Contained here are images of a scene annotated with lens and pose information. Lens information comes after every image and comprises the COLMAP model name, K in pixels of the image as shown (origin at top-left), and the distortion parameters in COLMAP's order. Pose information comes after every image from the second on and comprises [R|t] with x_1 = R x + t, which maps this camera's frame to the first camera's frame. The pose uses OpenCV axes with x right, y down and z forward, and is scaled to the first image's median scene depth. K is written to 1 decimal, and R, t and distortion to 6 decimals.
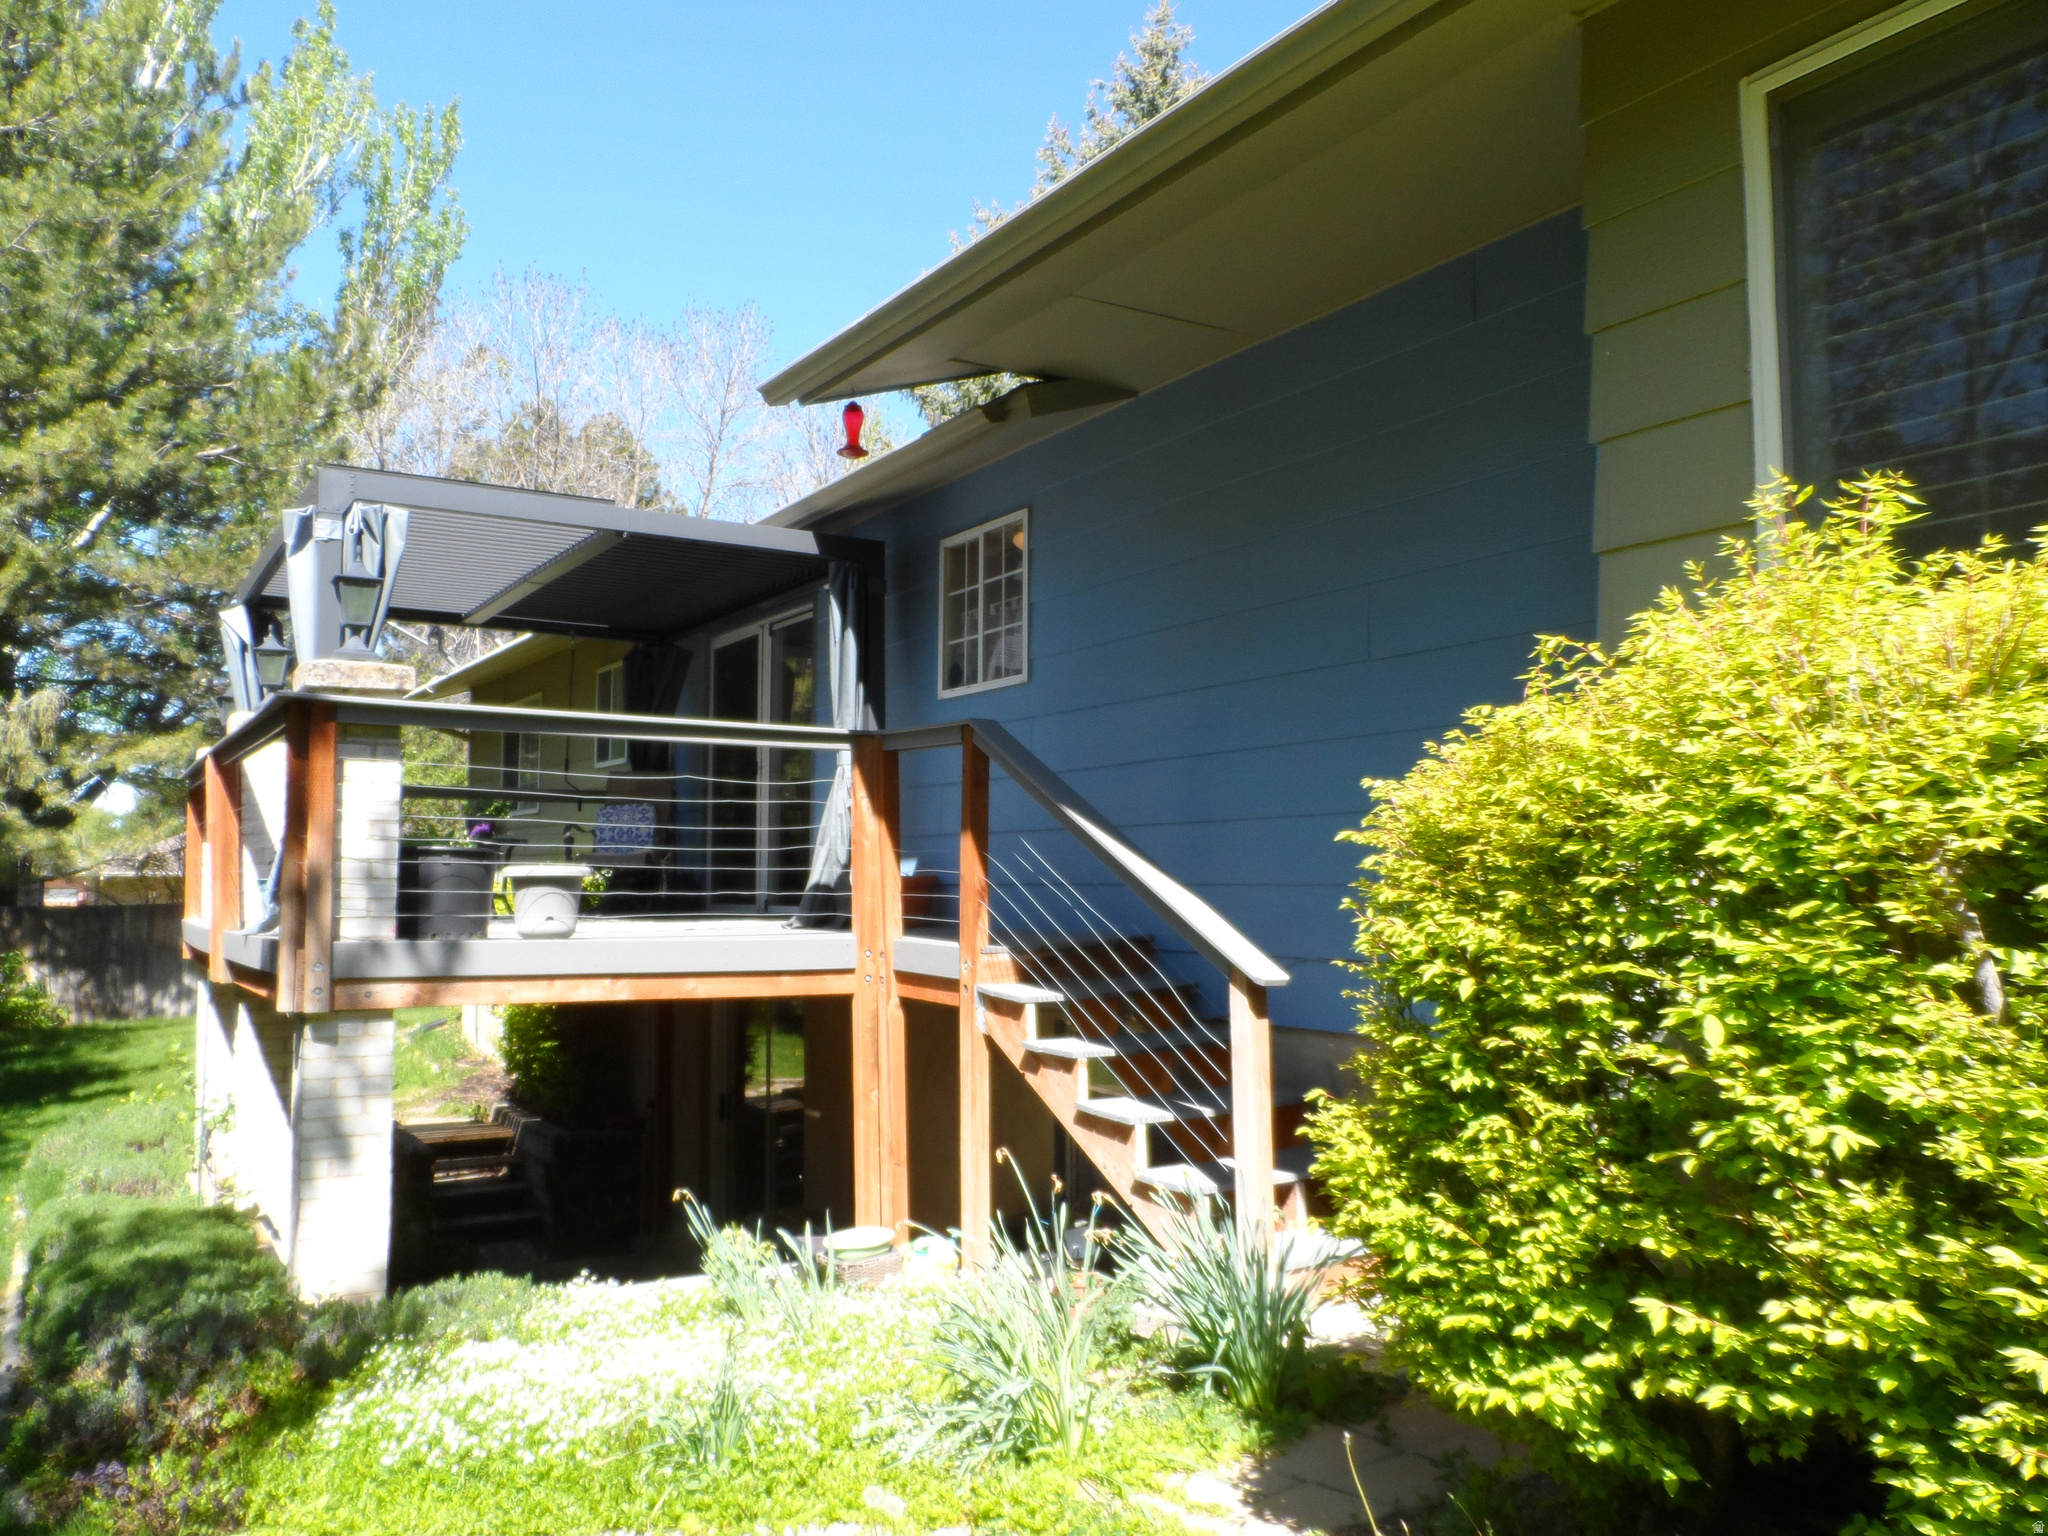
lens RADIAL K [[1564.2, 0, 1024.4], [0, 1564.2, 771.9], [0, 0, 1]] dist [-0.005097, -0.007996]
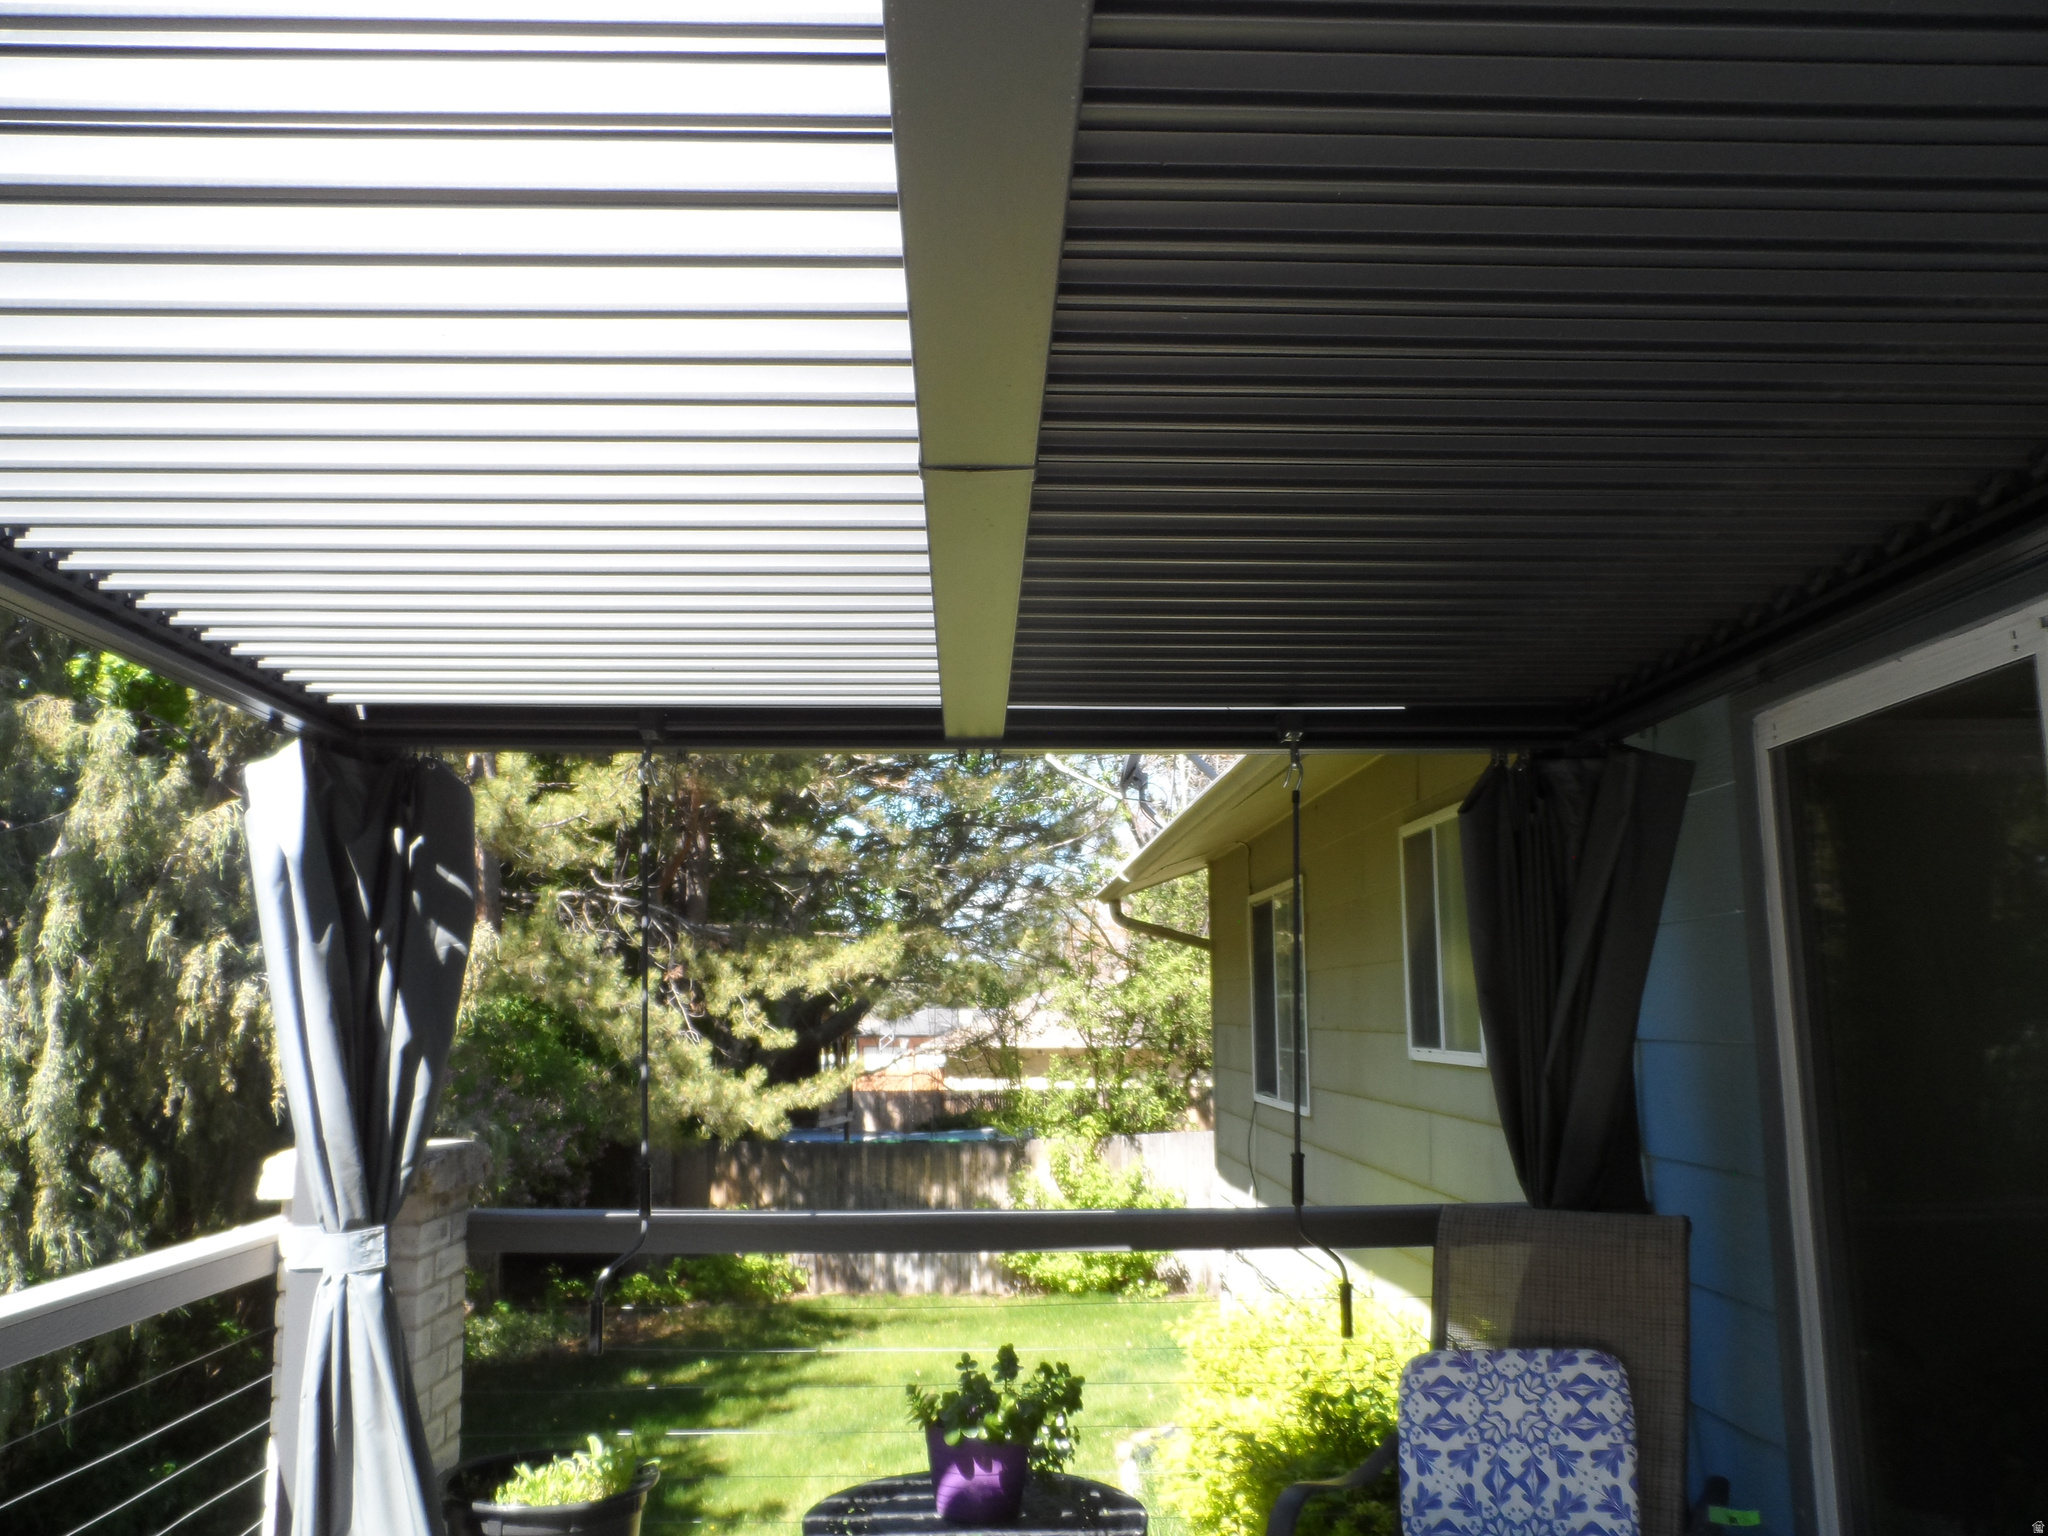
lens RADIAL K [[1568.8, 0, 1049.1], [0, 1568.8, 764.2], [0, 0, 1]] dist [-0.020802, -0.007270]
pose [[0.871022, -0.088749, -0.483161, -0.270598], [0.049103, 0.994349, -0.094126, -0.084794], [0.488784, 0.058261, 0.870457, 1.055497]]
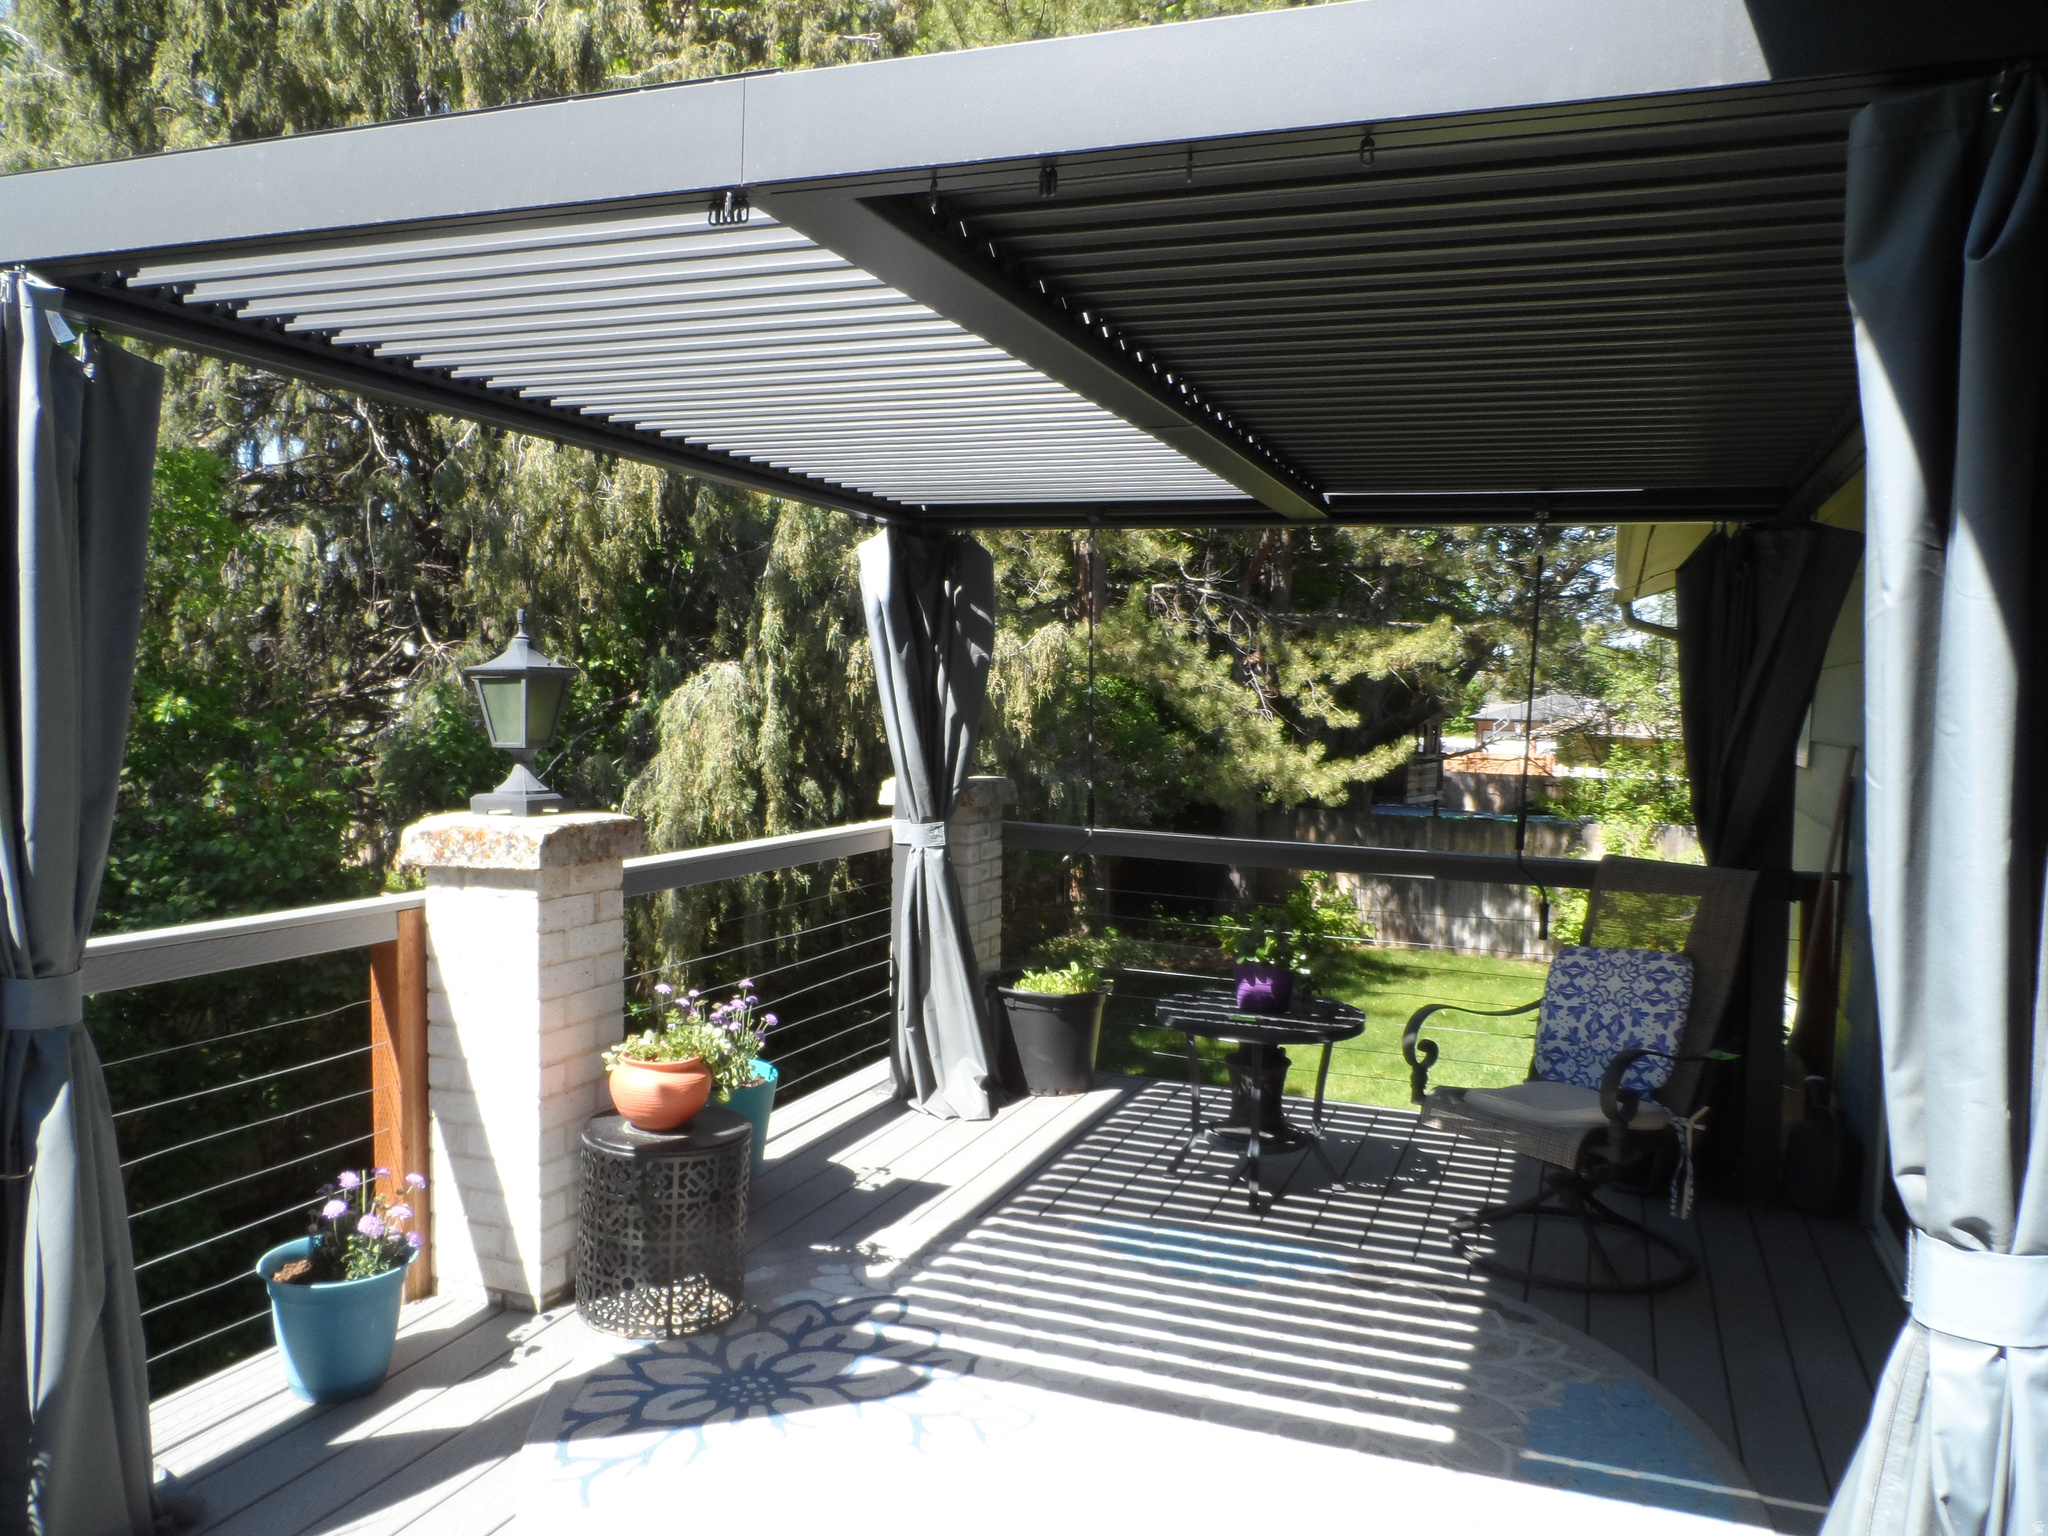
lens RADIAL K [[1568.1, 0, 1013.6], [0, 1568.1, 766.6], [0, 0, 1]] dist [-0.015144, -0.005635]
pose [[0.598880, 0.050958, -0.799216, -0.057376], [0.038655, 0.994971, 0.092405, -0.098683], [0.799906, -0.086233, 0.593898, 0.947255]]
